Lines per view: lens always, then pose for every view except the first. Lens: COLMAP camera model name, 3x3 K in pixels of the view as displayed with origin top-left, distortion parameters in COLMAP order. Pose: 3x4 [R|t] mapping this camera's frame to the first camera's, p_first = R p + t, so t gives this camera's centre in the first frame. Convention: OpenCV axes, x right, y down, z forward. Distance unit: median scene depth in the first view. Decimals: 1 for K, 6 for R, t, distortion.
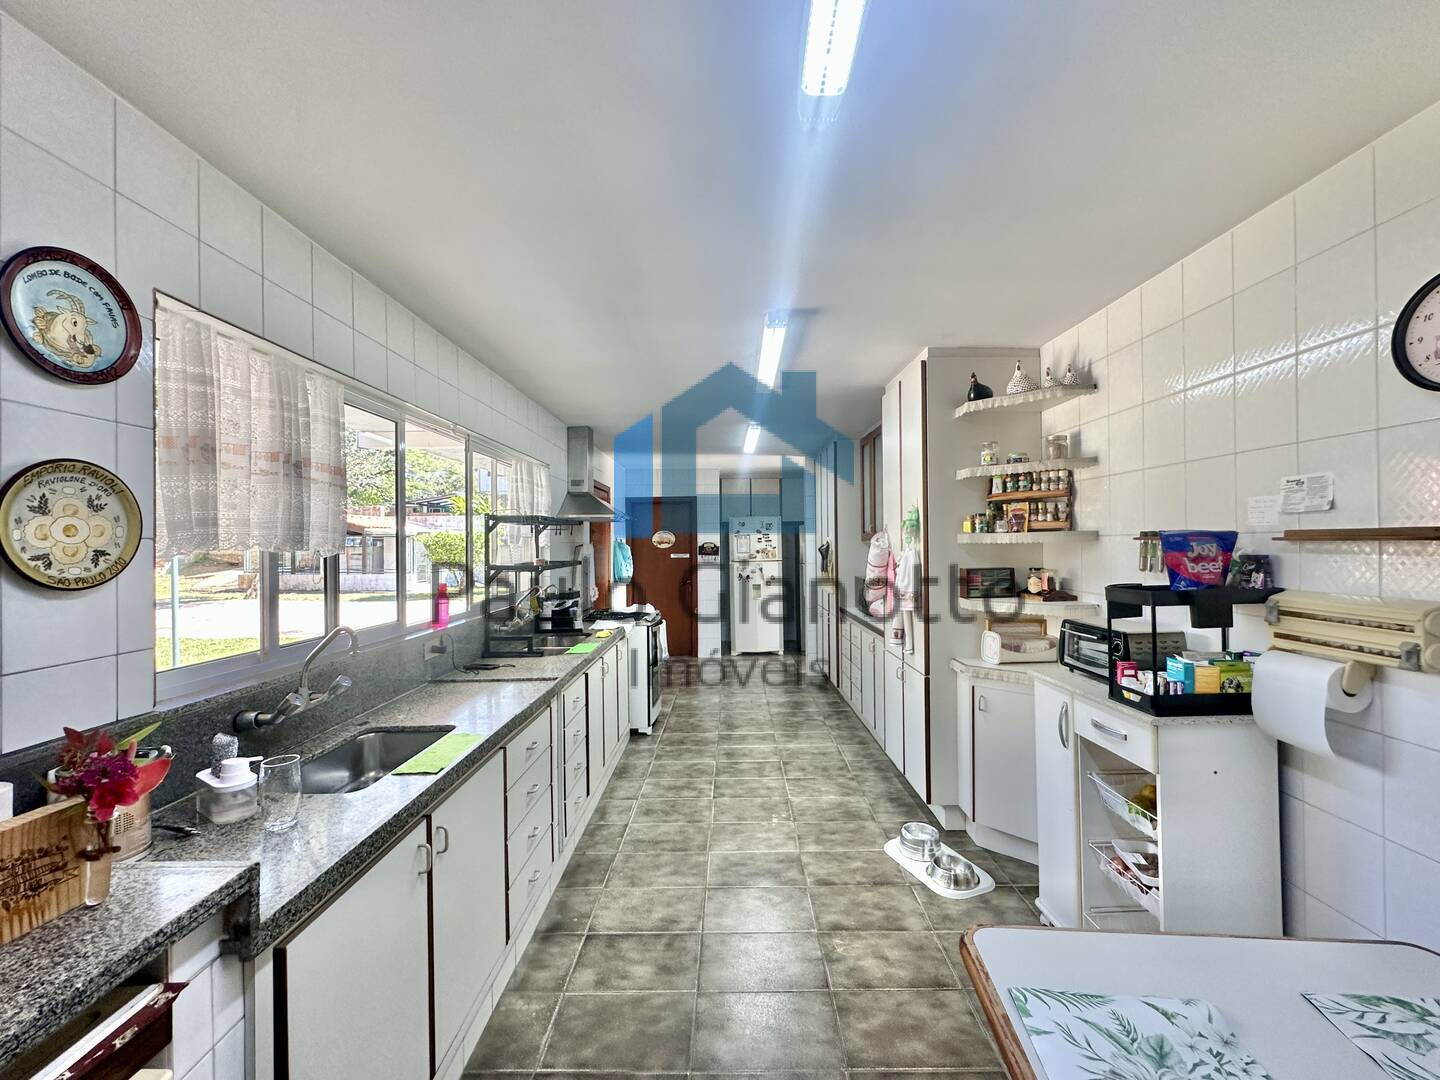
lens RADIAL K [[579.4, 0, 719.3], [0, 579.4, 536.8], [0, 0, 1]] dist [-0.006507, 0.001112]
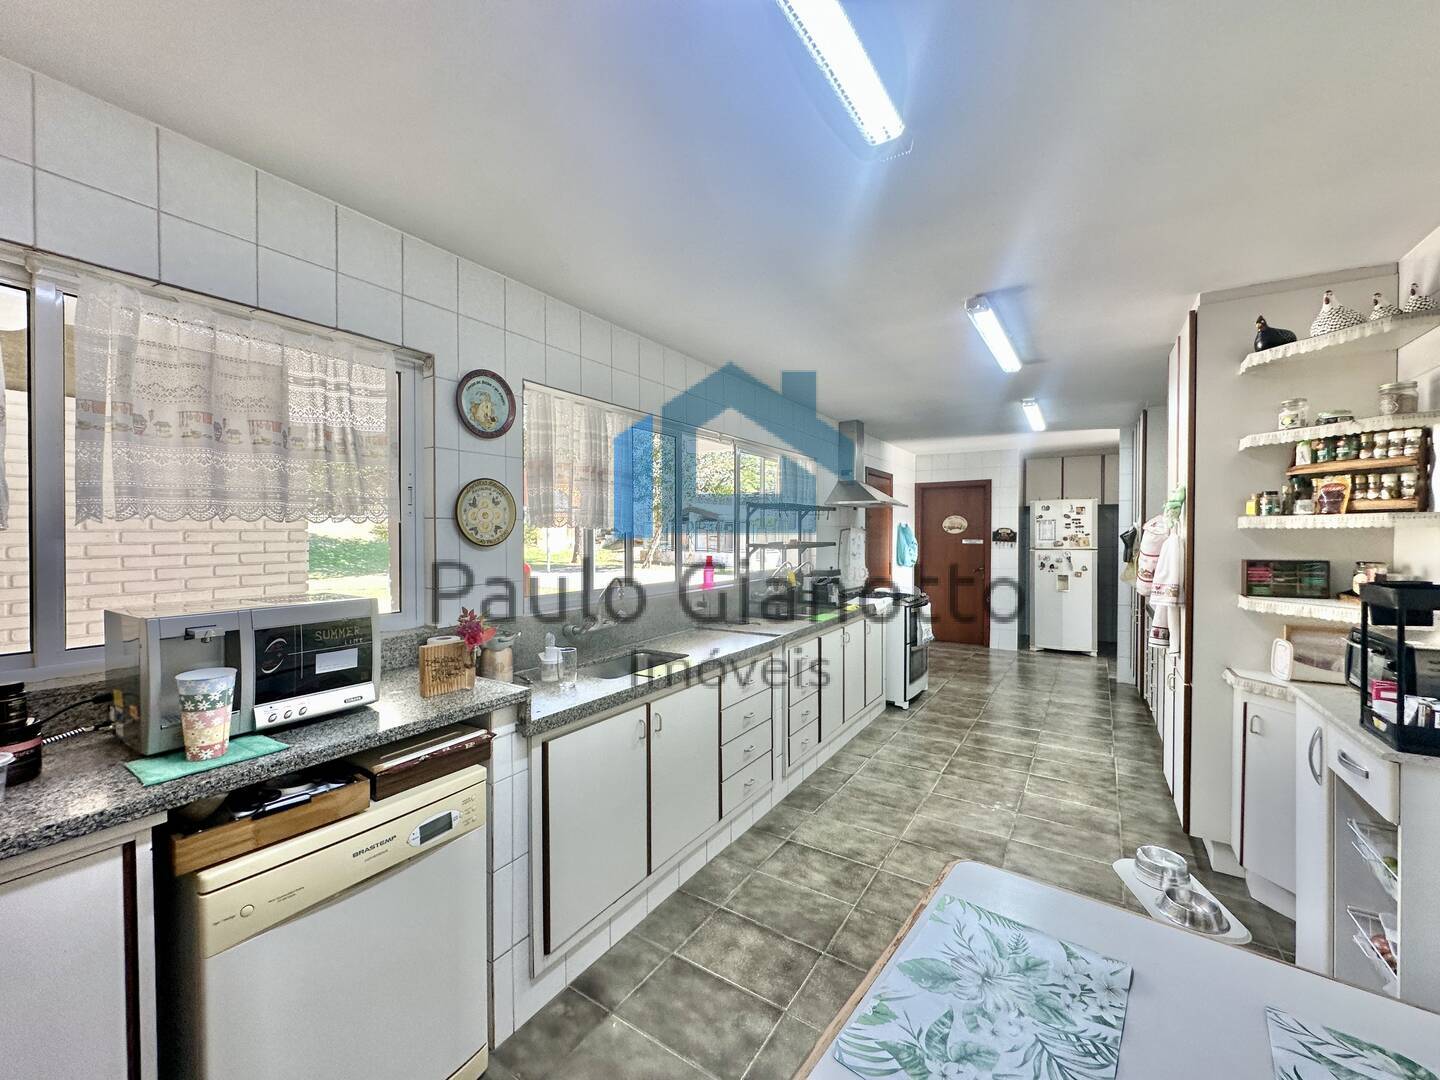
lens RADIAL K [[579.4, 0, 726.4], [0, 579.4, 537.4], [0, 0, 1]] dist [-0.006507, 0.001112]
pose [[0.838634, 0.015839, -0.544465, 0.263461], [-0.002402, 0.999675, 0.025382, 0.005239], [0.544690, -0.019979, 0.838400, -0.081533]]
